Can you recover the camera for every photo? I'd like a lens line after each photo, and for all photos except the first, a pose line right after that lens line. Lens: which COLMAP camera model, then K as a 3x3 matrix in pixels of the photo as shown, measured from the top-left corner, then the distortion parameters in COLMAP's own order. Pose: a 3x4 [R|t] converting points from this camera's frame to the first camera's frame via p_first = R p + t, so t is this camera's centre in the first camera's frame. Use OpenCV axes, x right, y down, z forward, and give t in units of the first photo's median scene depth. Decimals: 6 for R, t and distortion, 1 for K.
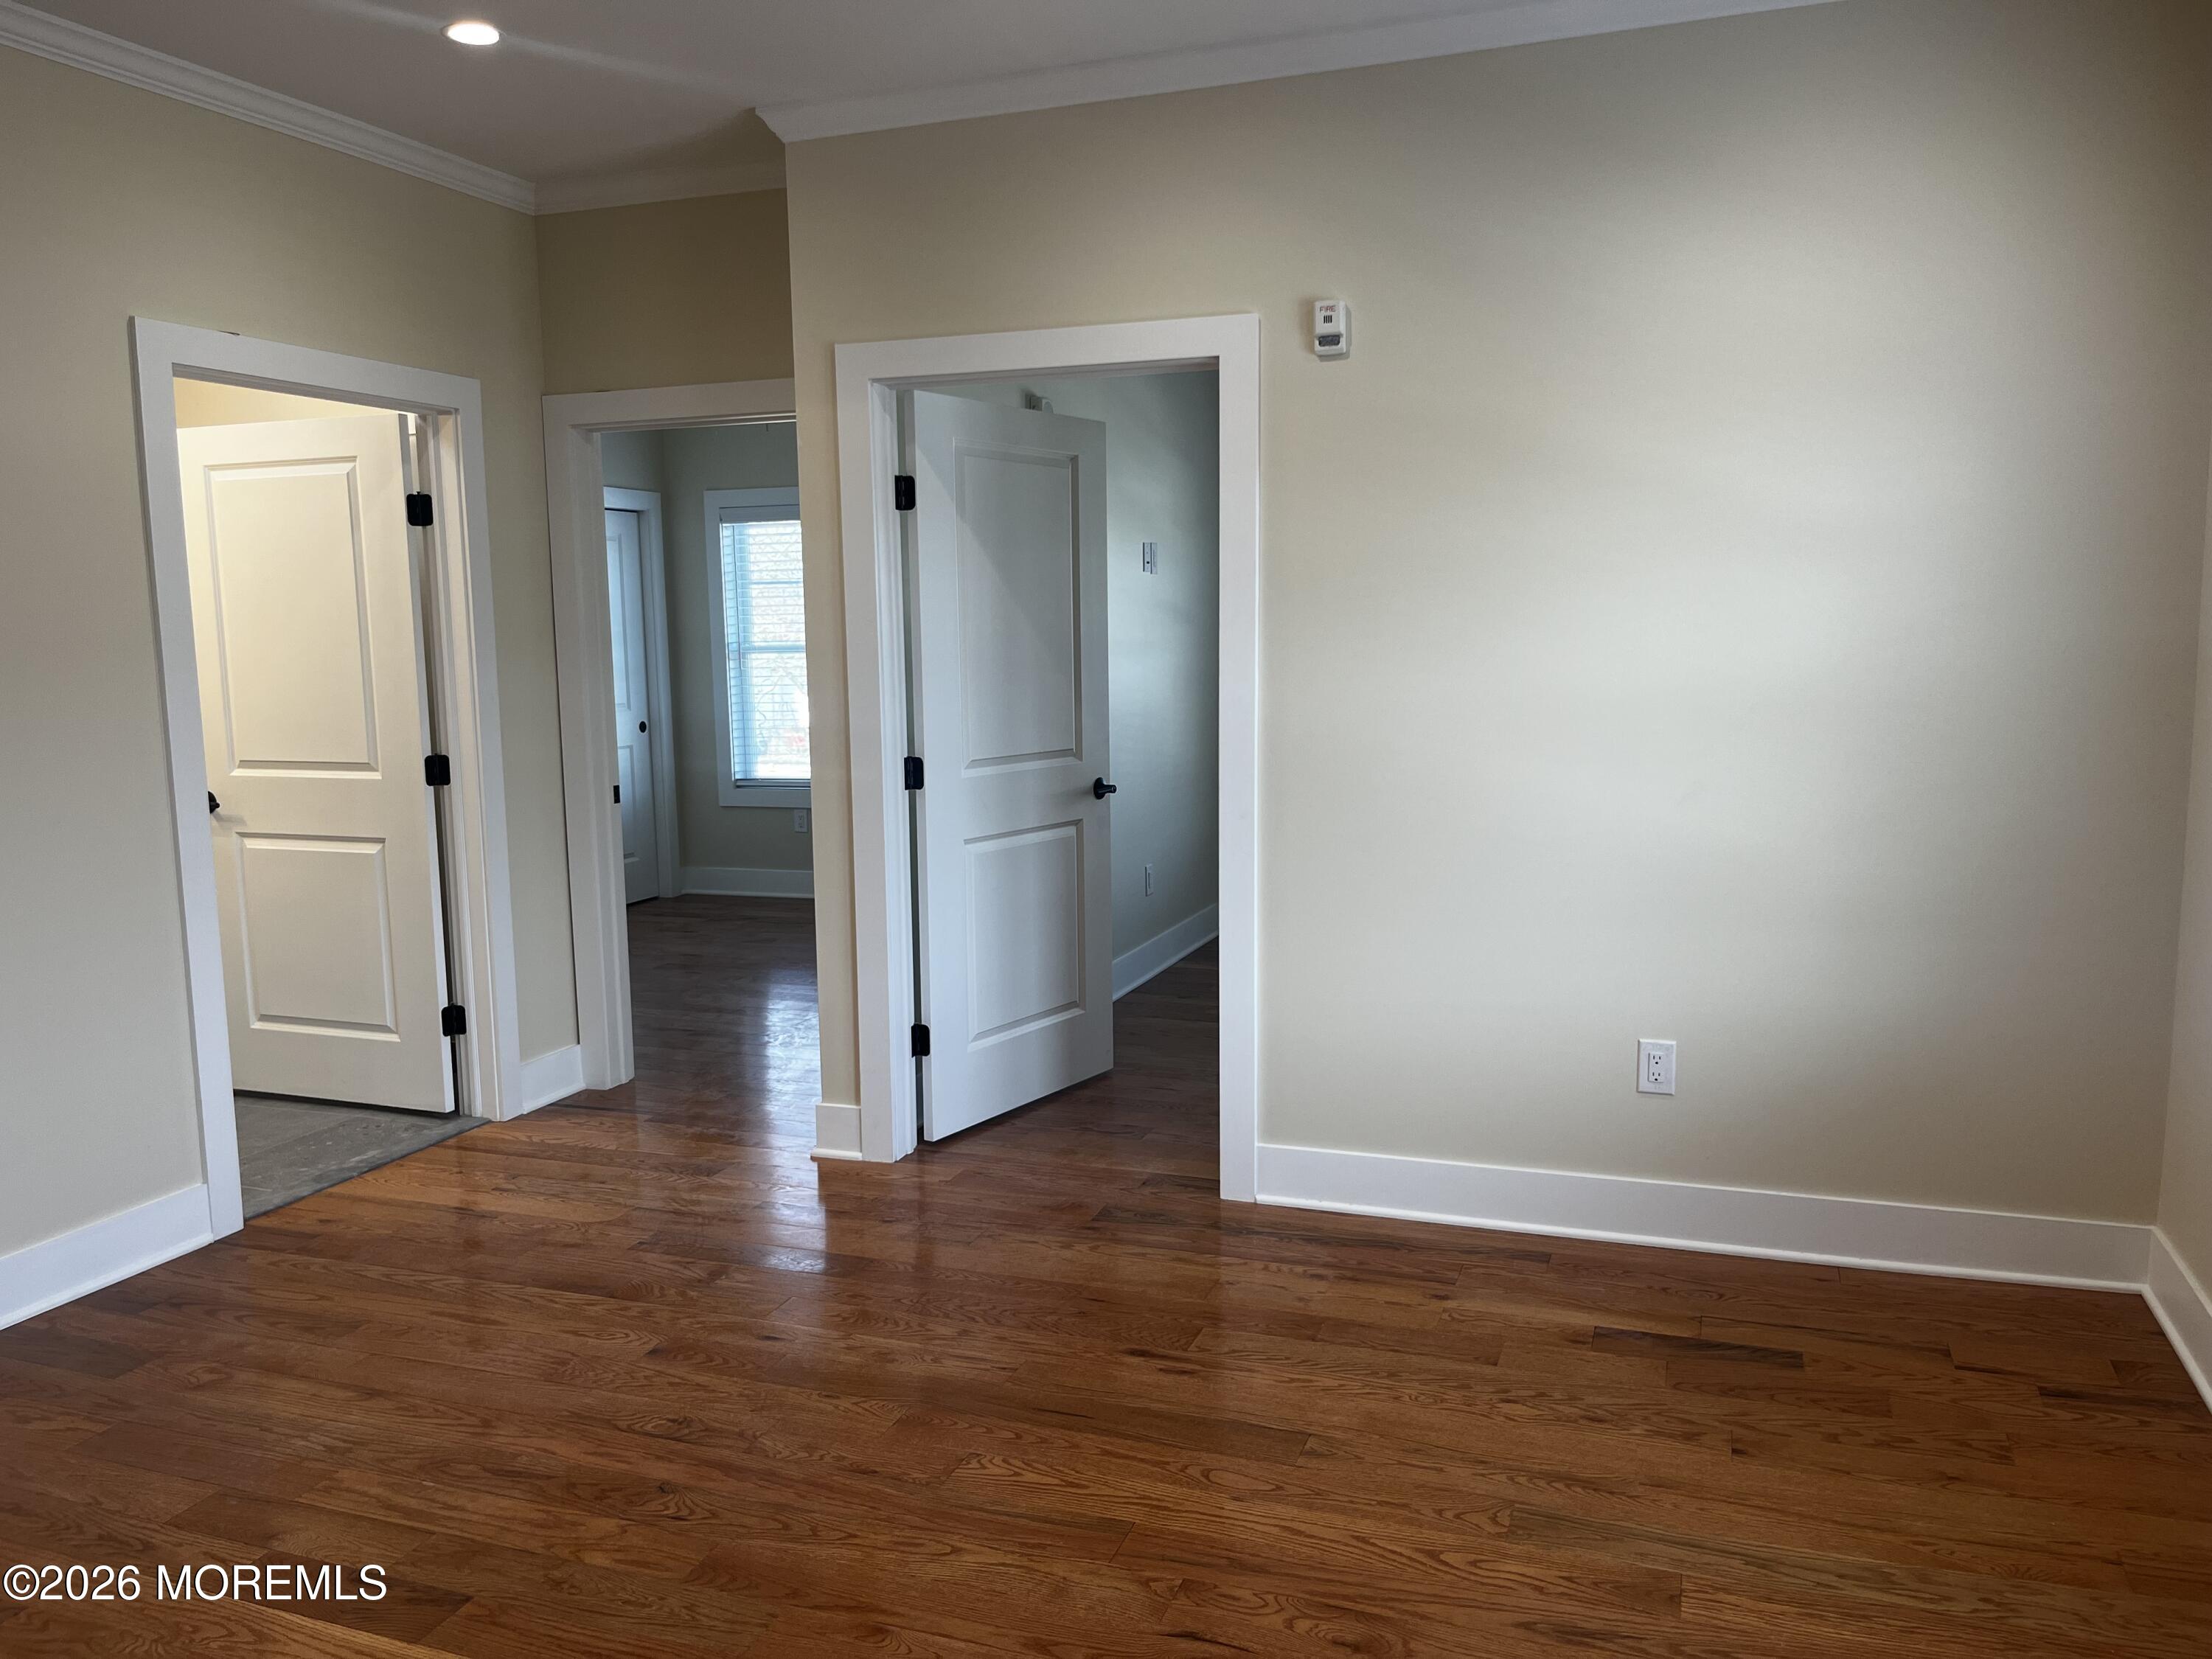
lens RADIAL K [[1675.0, 0, 1103.3], [0, 1675.0, 852.6], [0, 0, 1]] dist [0.065958, -0.000322]
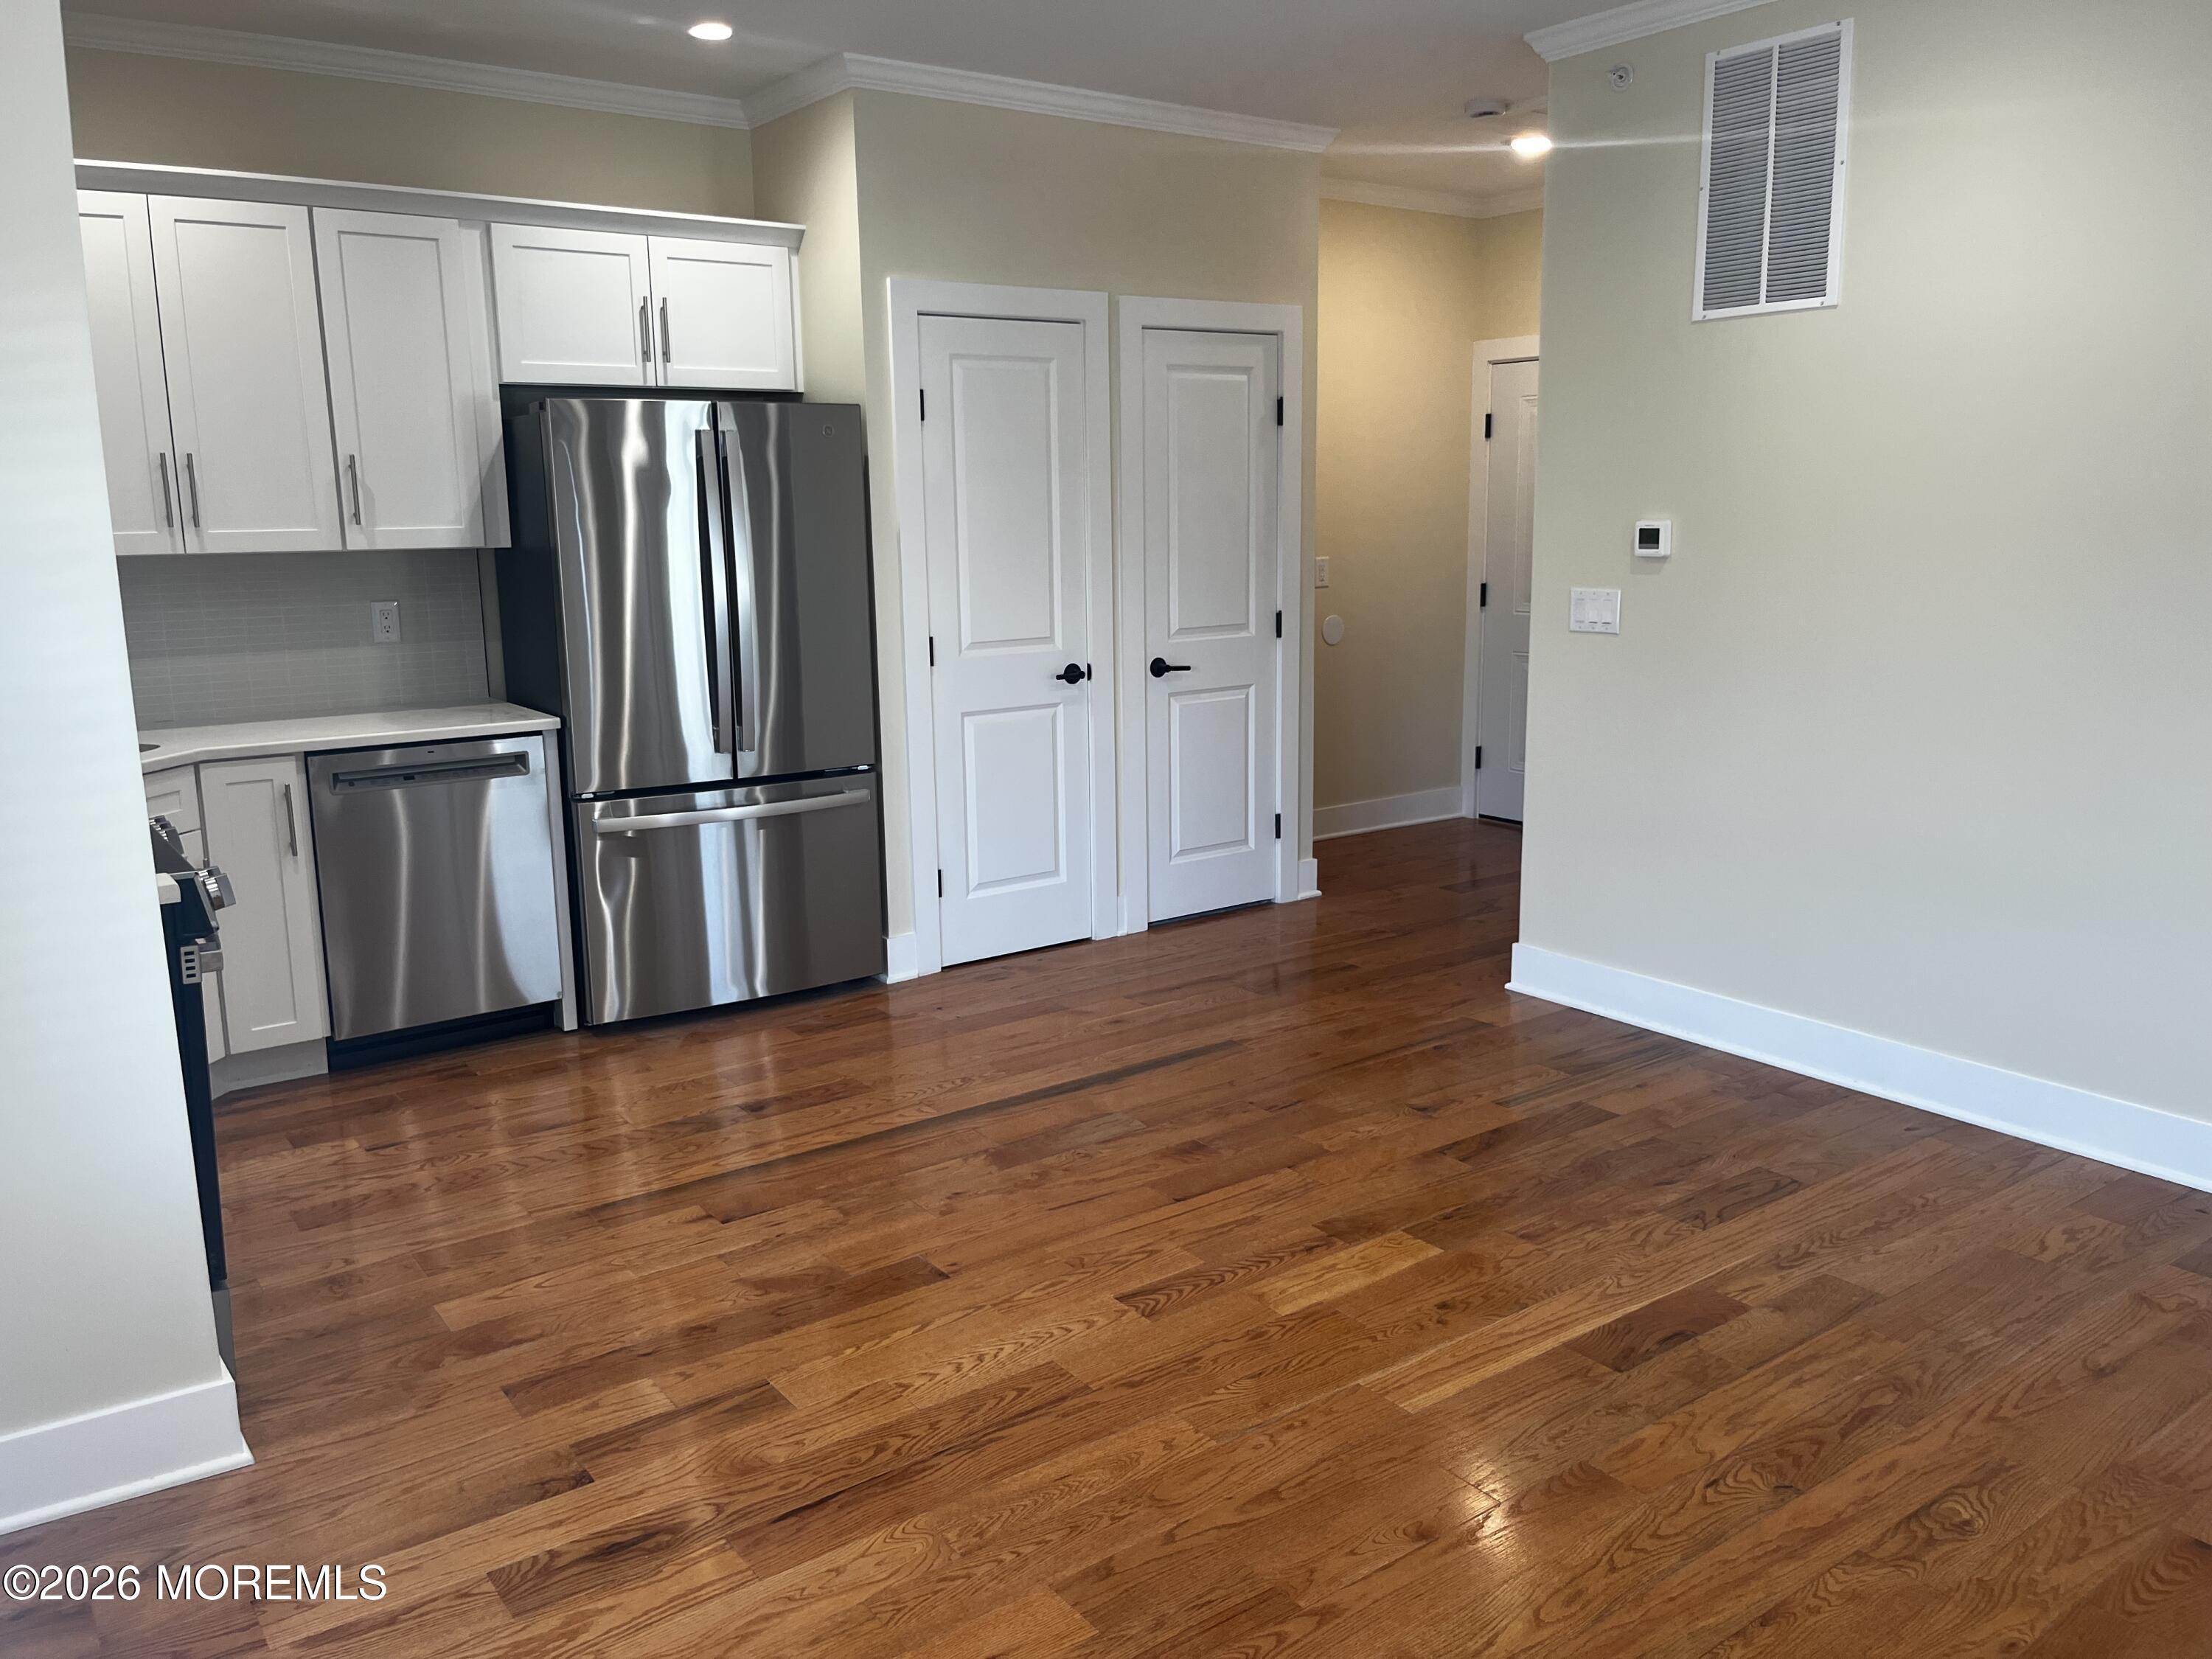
lens RADIAL K [[1709.2, 0, 1074.1], [0, 1709.2, 830.3], [0, 0, 1]] dist [0.067878, -0.127643]
pose [[-0.554605, 0.180293, -0.812347, 0.656442], [-0.091085, 0.957225, 0.274633, -0.183914], [0.827113, 0.226306, -0.514460, 1.120156]]
